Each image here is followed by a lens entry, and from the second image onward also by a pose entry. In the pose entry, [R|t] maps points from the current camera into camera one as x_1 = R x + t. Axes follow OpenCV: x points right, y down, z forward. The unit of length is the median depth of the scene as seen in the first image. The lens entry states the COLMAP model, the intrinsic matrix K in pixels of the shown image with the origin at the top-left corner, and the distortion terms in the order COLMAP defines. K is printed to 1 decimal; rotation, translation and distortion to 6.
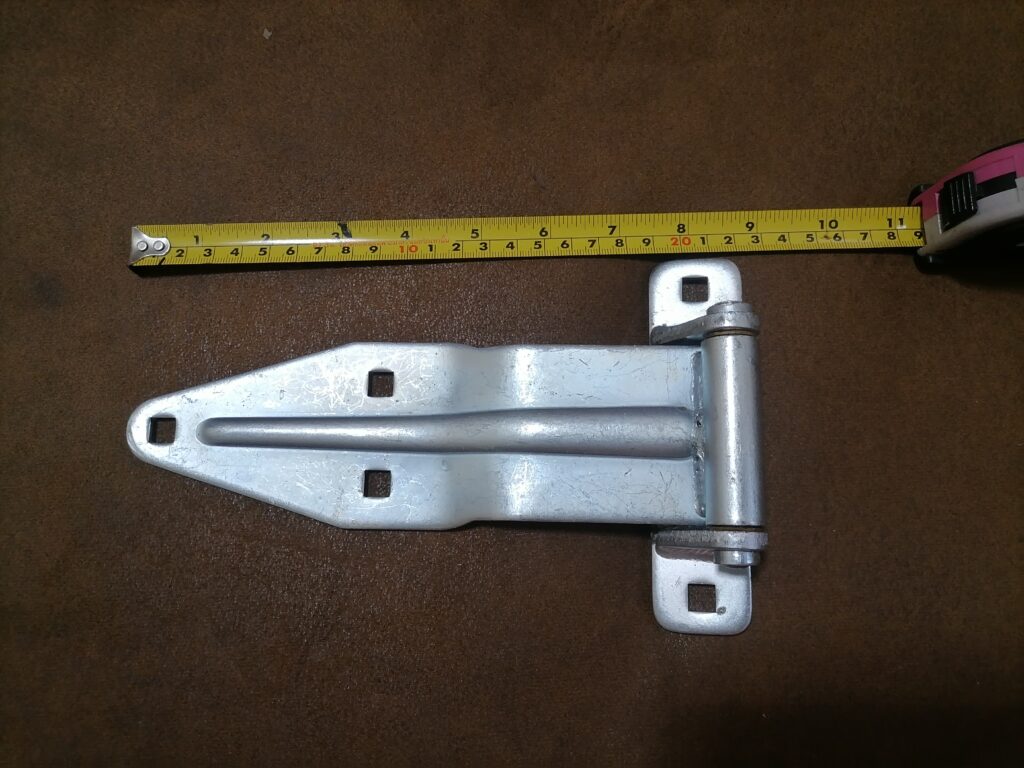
lens RADIAL K [[808.7, 0, 505.8], [0, 808.7, 390.1], [0, 0, 1]] dist [0.003405, -0.011202]
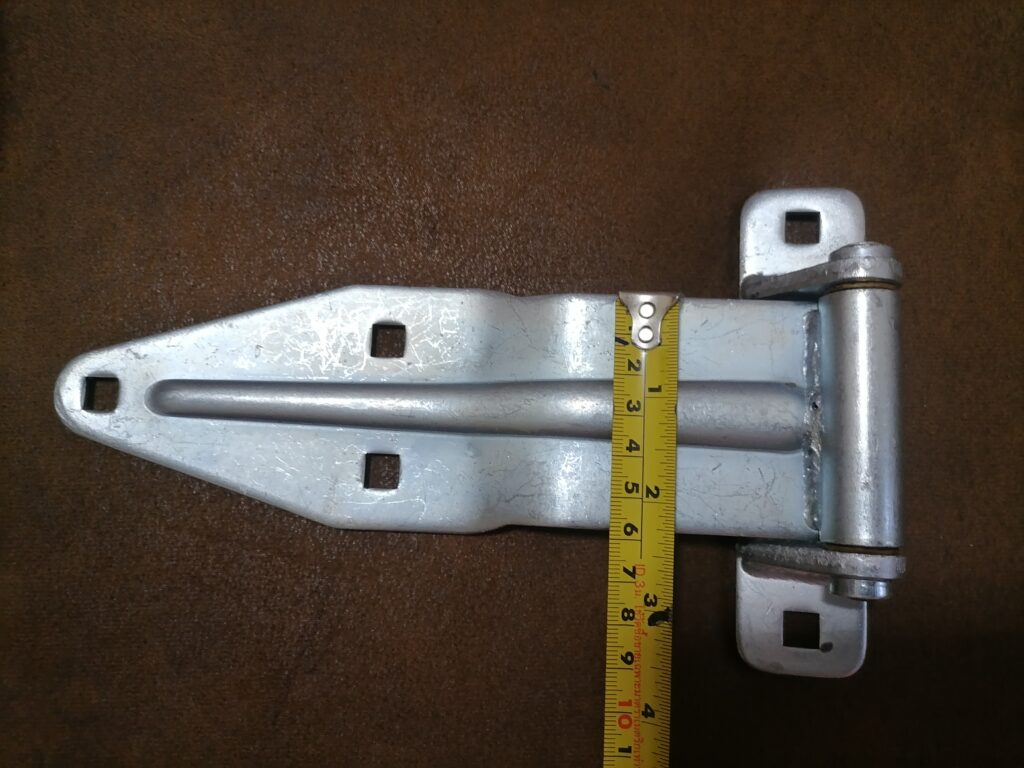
lens RADIAL K [[808.7, 0, 505.8], [0, 808.7, 390.1], [0, 0, 1]] dist [0.003405, -0.011202]
pose [[0.999654, 0.024403, 0.009775, -0.051121], [-0.024949, 0.997866, 0.060347, -0.010550], [-0.008281, -0.060570, 0.998130, 0.237442]]
